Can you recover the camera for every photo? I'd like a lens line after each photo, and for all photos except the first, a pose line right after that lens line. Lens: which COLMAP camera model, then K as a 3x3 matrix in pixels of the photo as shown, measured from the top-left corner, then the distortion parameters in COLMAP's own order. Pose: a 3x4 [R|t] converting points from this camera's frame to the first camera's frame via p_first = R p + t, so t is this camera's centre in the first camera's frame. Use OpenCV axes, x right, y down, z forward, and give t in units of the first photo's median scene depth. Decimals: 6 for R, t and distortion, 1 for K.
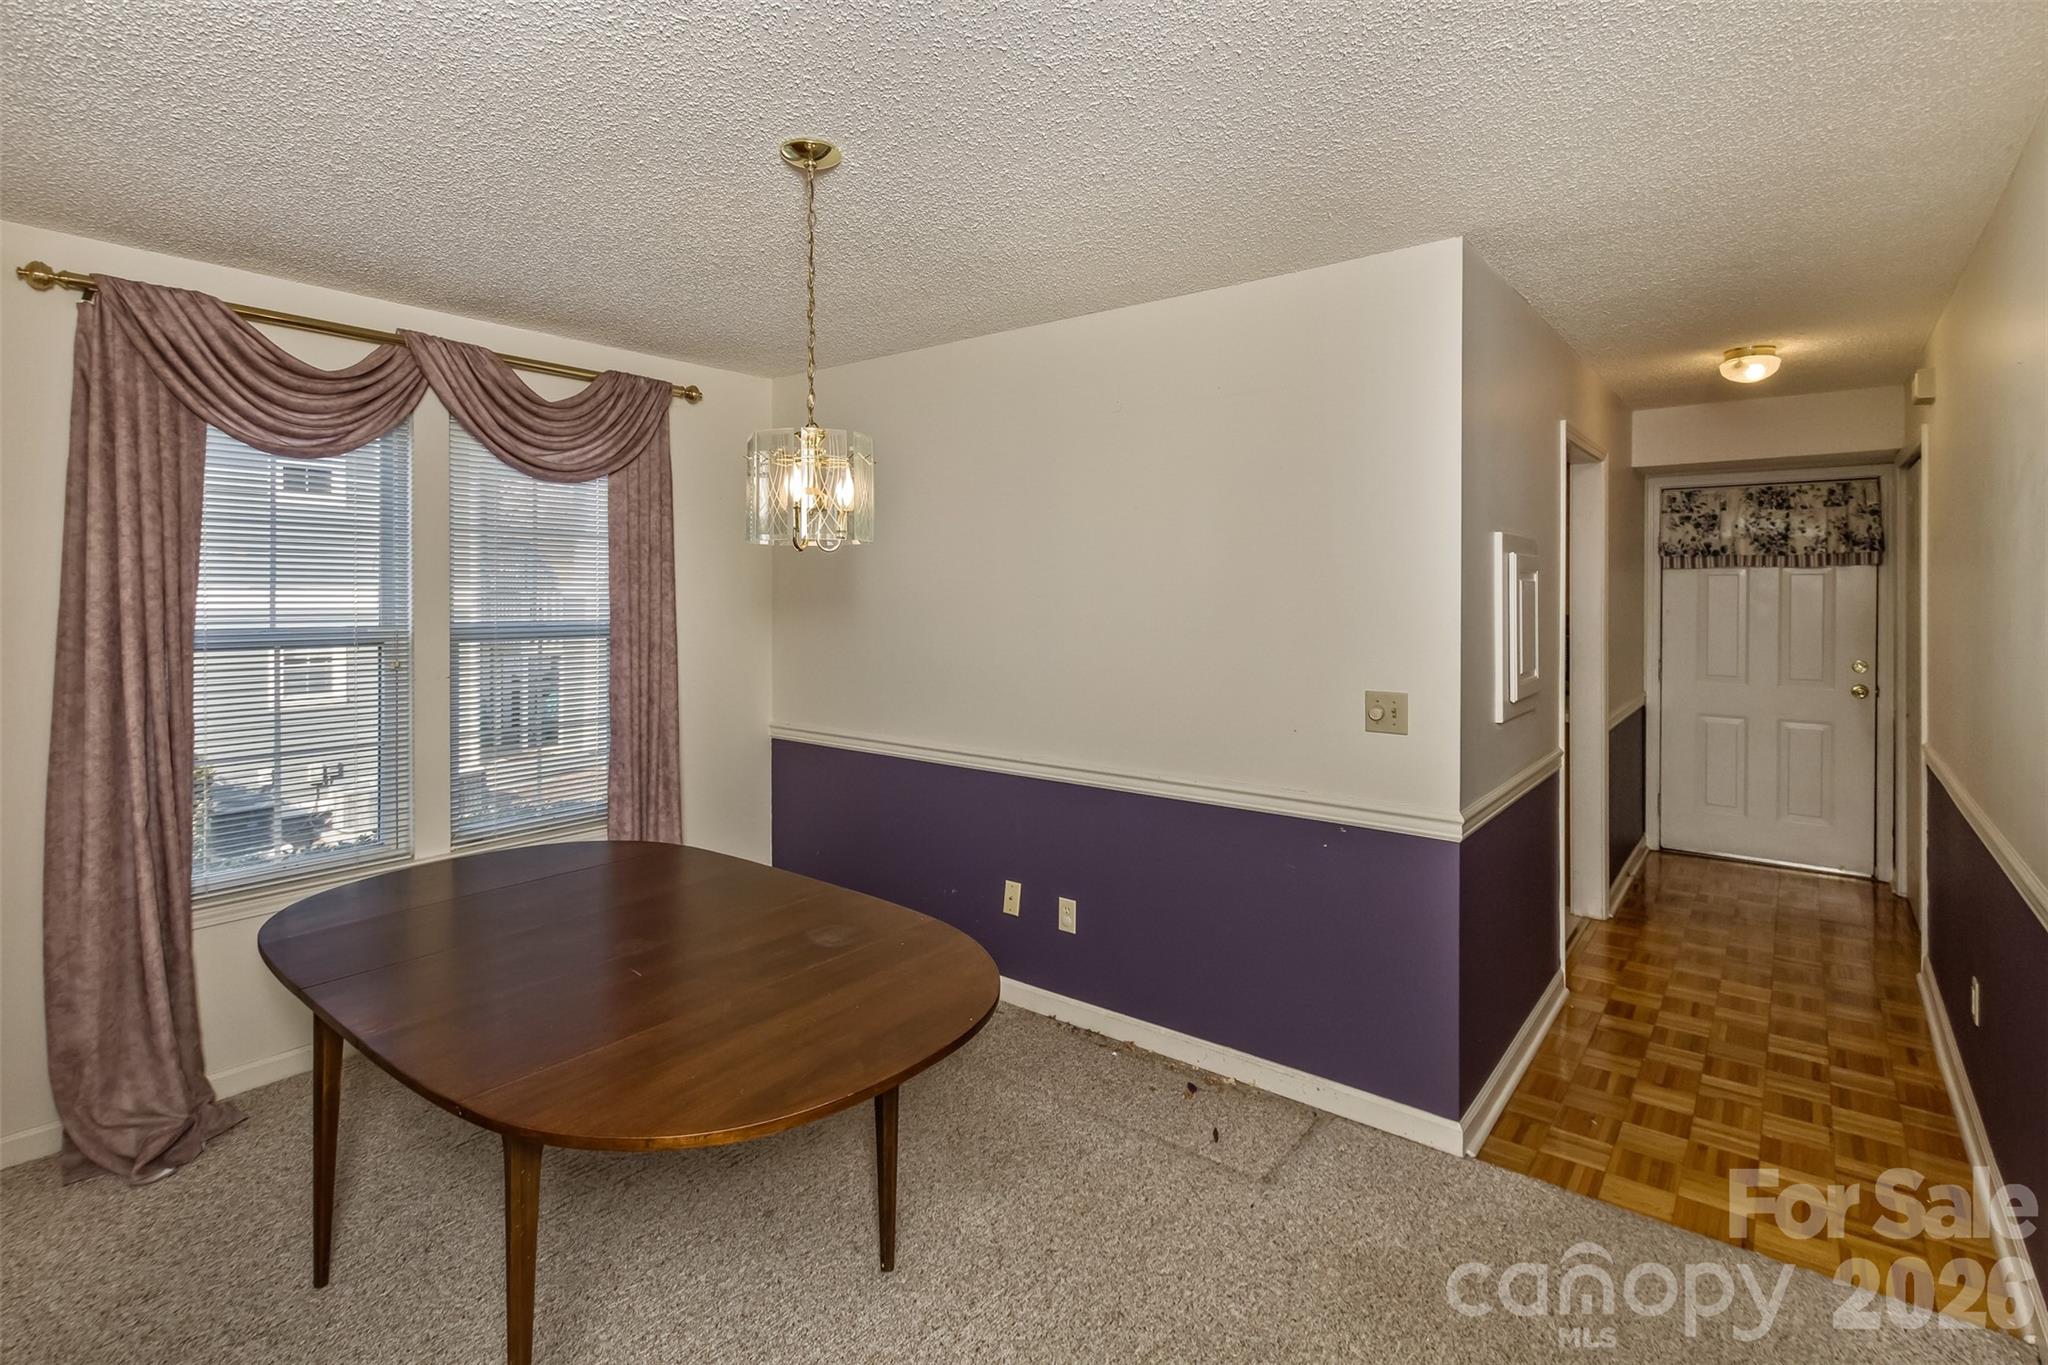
lens RADIAL K [[1006.8, 0, 1016.2], [0, 1006.8, 601.4], [0, 0, 1]] dist [-0.022143, -0.000214]
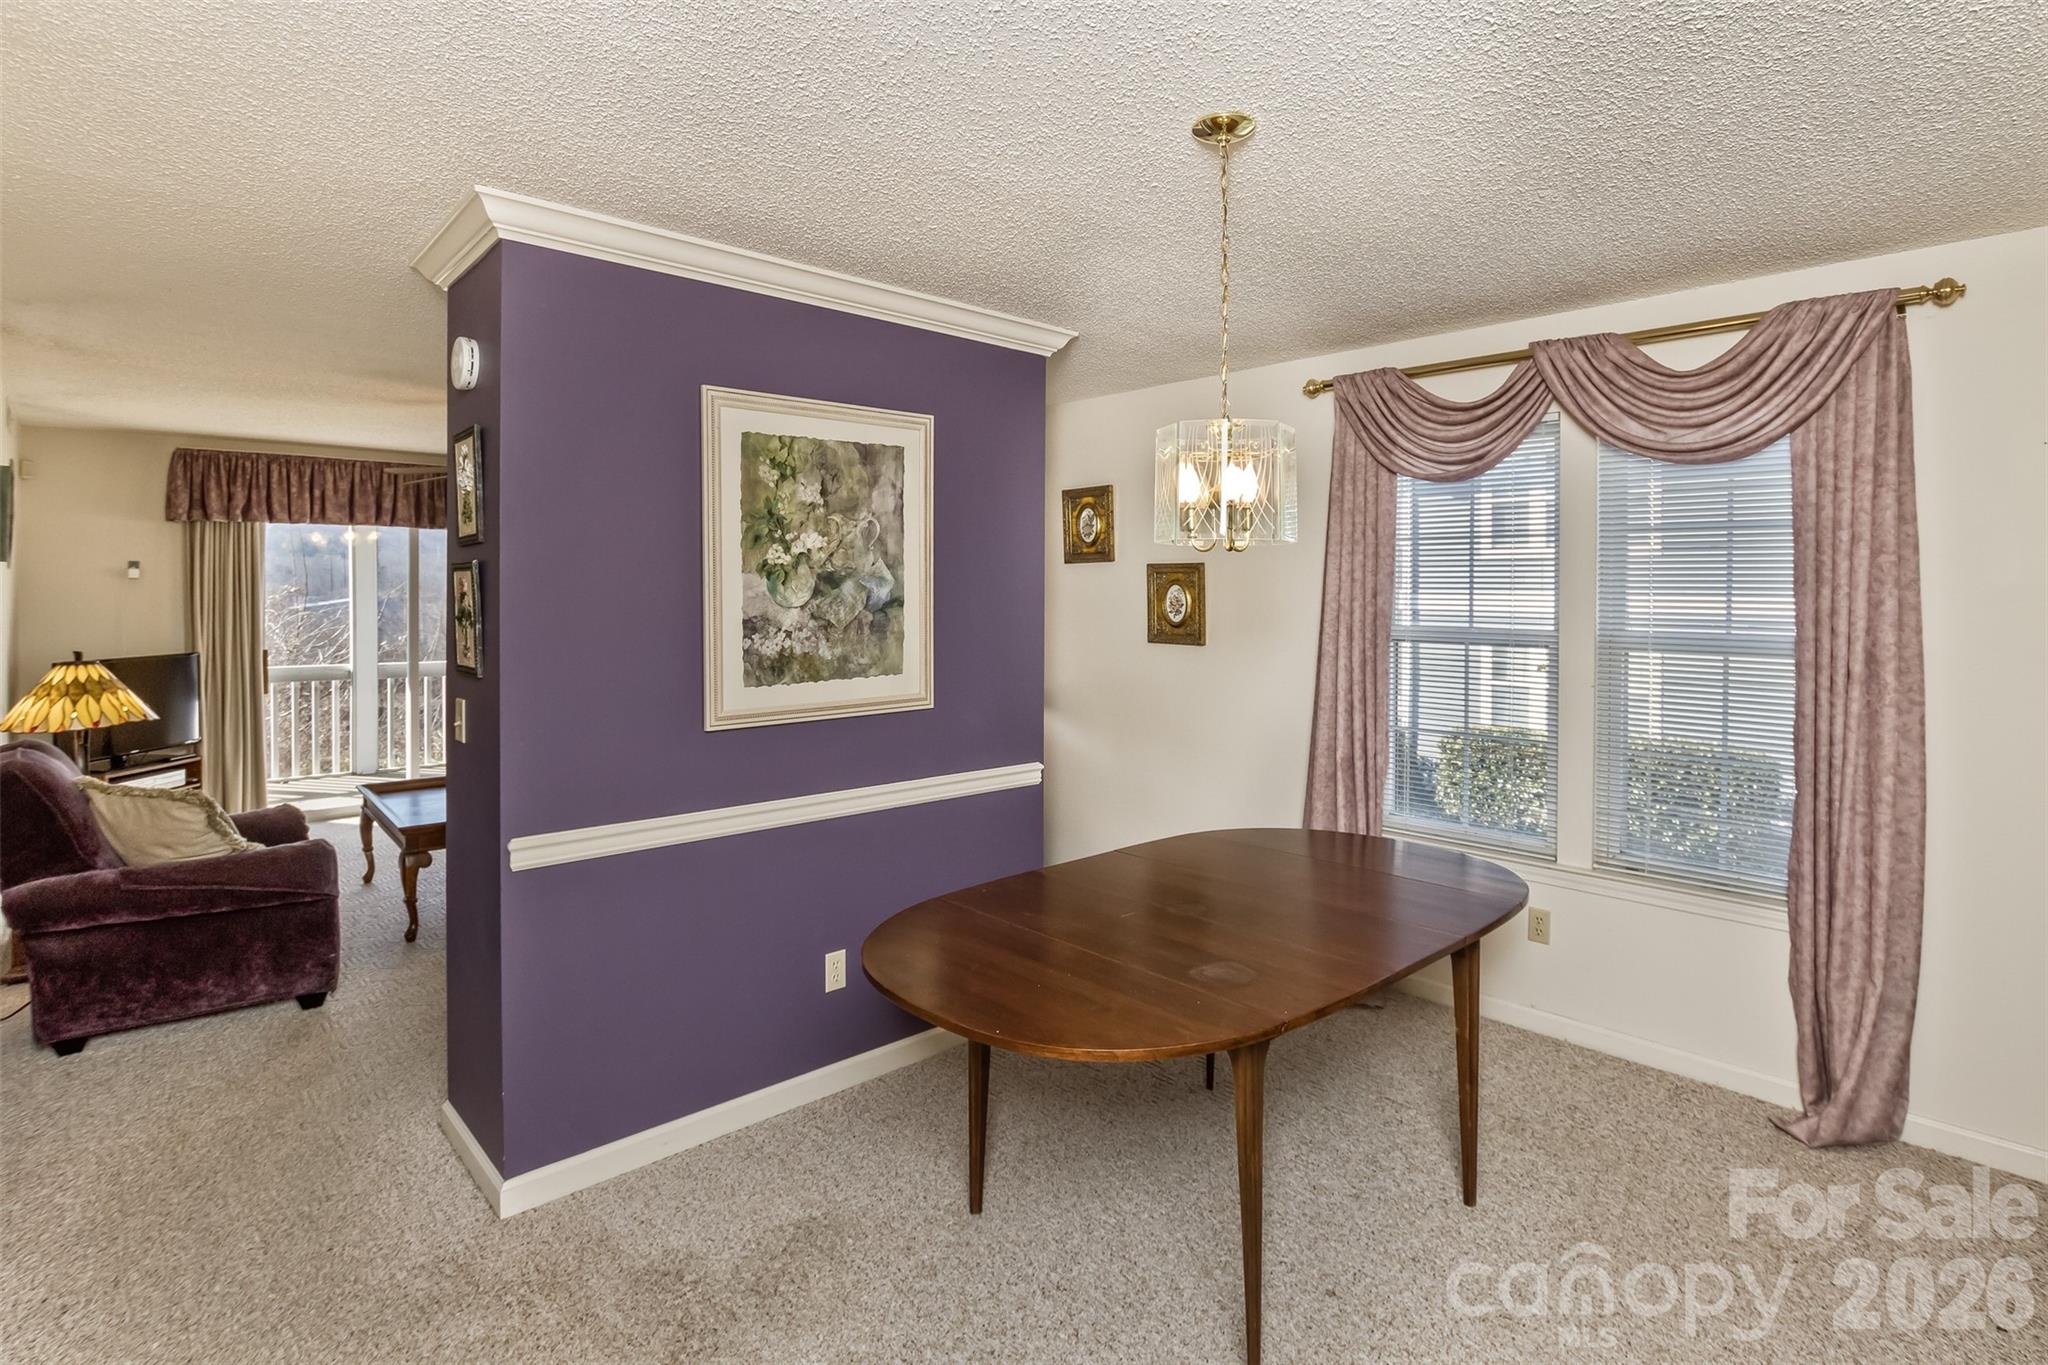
lens RADIAL K [[1006.8, 0, 1016.2], [0, 1006.8, 601.4], [0, 0, 1]] dist [-0.022143, -0.000214]
pose [[-0.158609, 0.005736, -0.987325, 0.503527], [-0.012531, 0.999891, 0.007822, -0.006093], [0.987262, 0.013613, -0.158520, 0.648026]]
